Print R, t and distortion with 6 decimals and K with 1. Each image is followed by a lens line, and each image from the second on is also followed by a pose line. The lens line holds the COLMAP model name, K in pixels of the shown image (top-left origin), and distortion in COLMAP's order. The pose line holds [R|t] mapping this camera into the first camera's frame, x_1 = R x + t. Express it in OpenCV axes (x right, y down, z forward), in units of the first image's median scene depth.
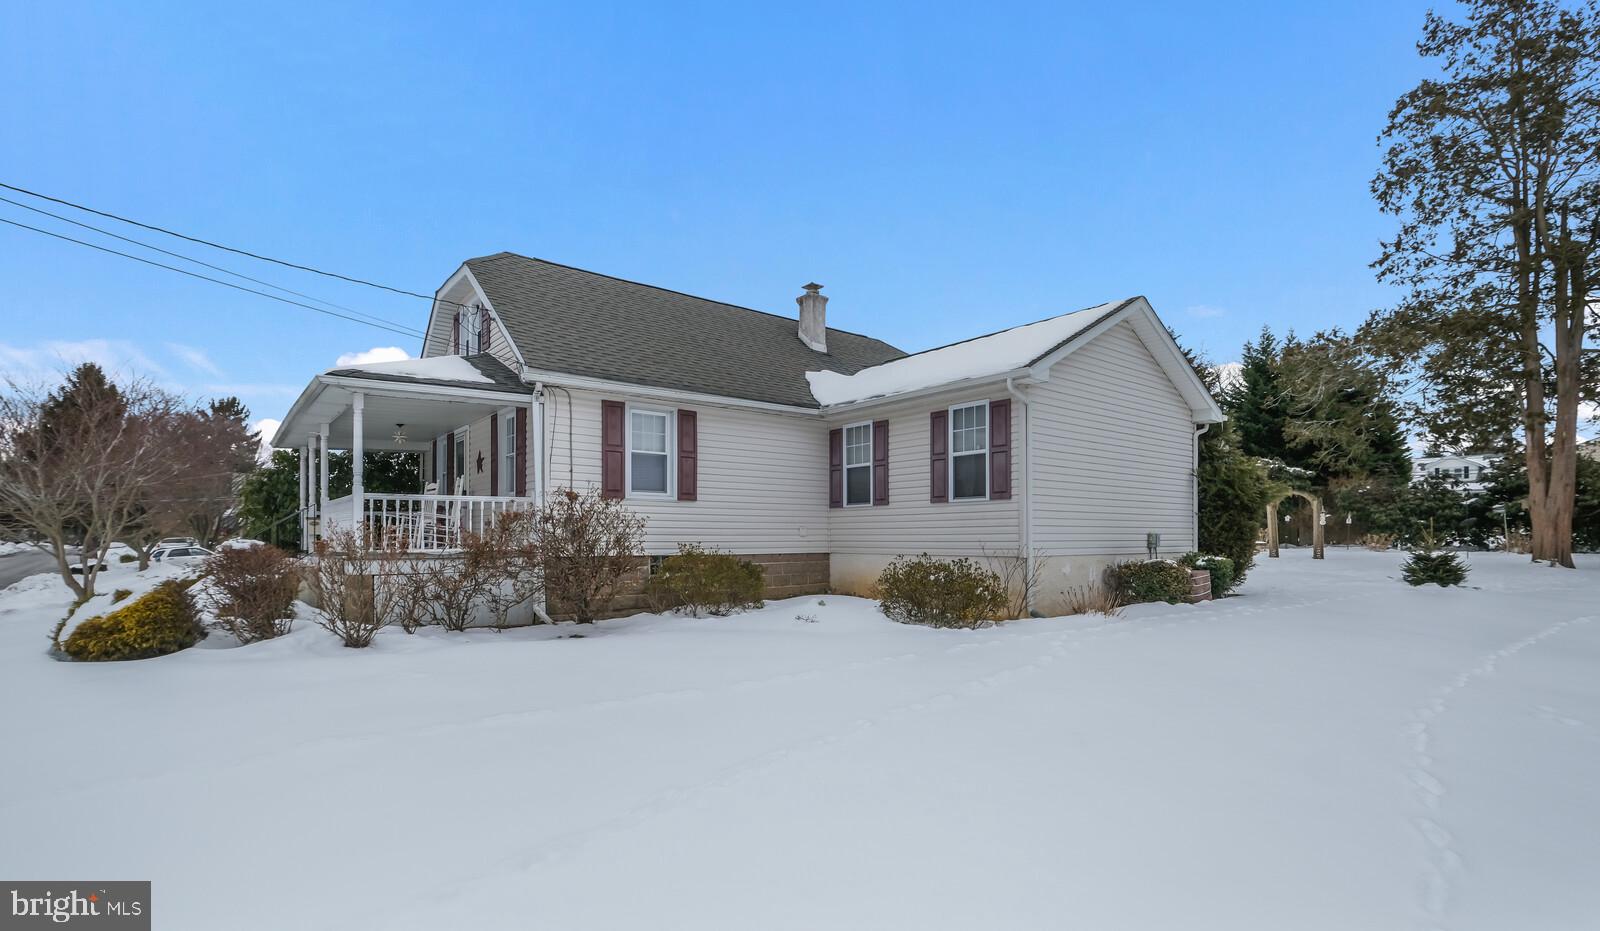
lens RADIAL K [[709.2, 0, 808.8], [0, 709.2, 536.3], [0, 0, 1]] dist [-0.003884, 0.000489]
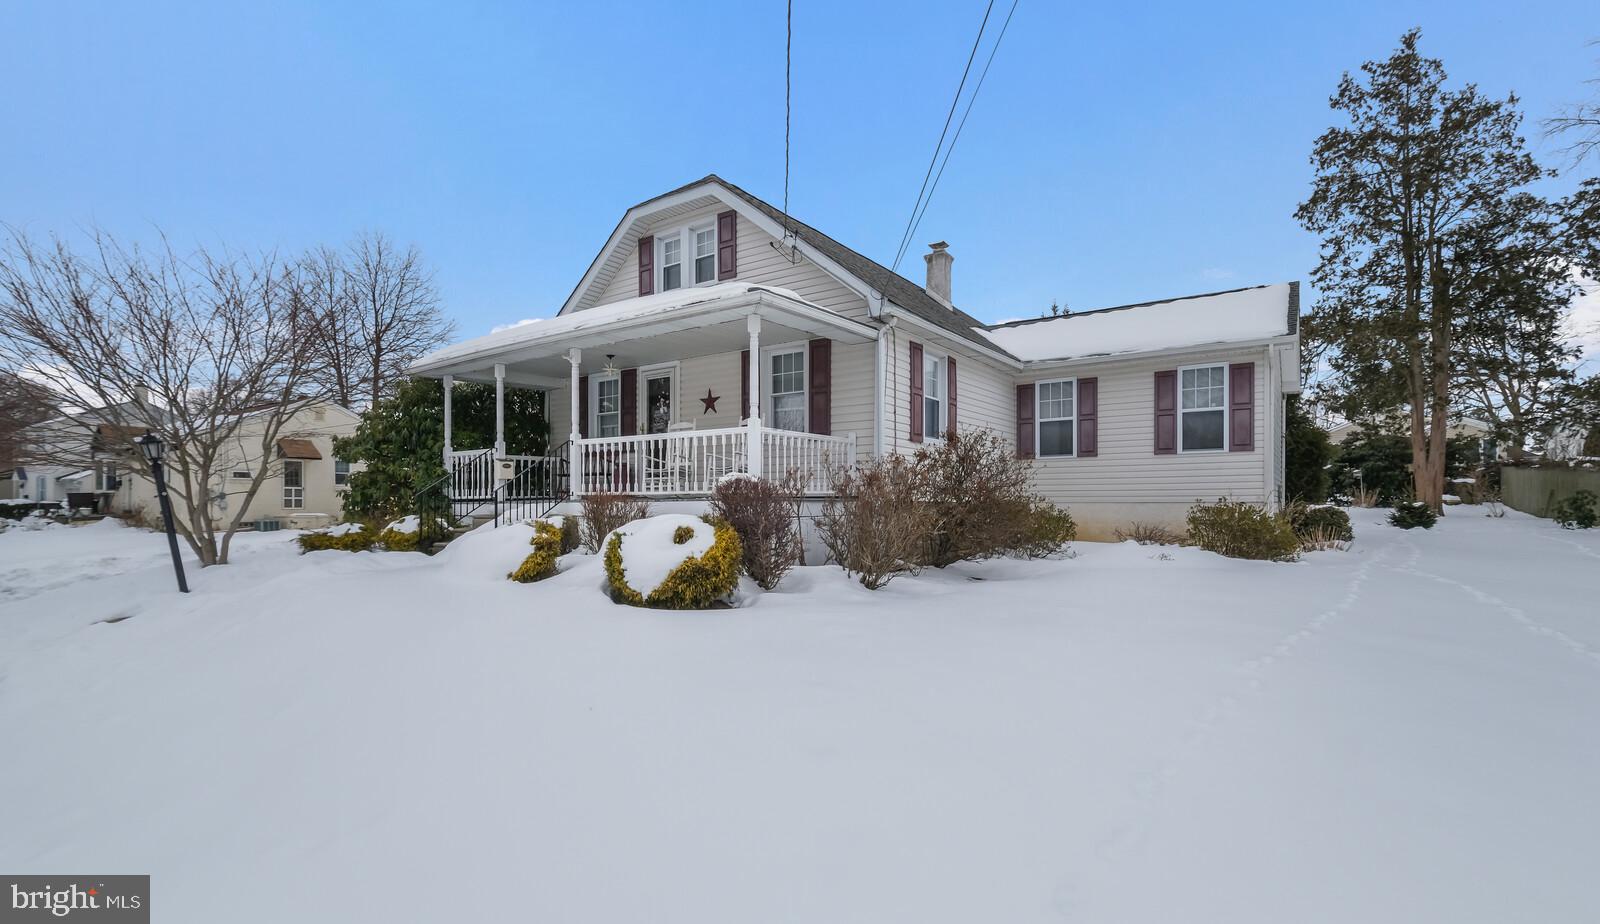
lens RADIAL K [[705.2, 0, 839.7], [0, 705.2, 504.2], [0, 0, 1]] dist [0.000741, -0.000763]
pose [[0.960701, -0.001363, 0.277581, -0.498153], [0.000513, 0.999995, 0.003135, 0.022001], [-0.277584, -0.002870, 0.960697, 0.071572]]
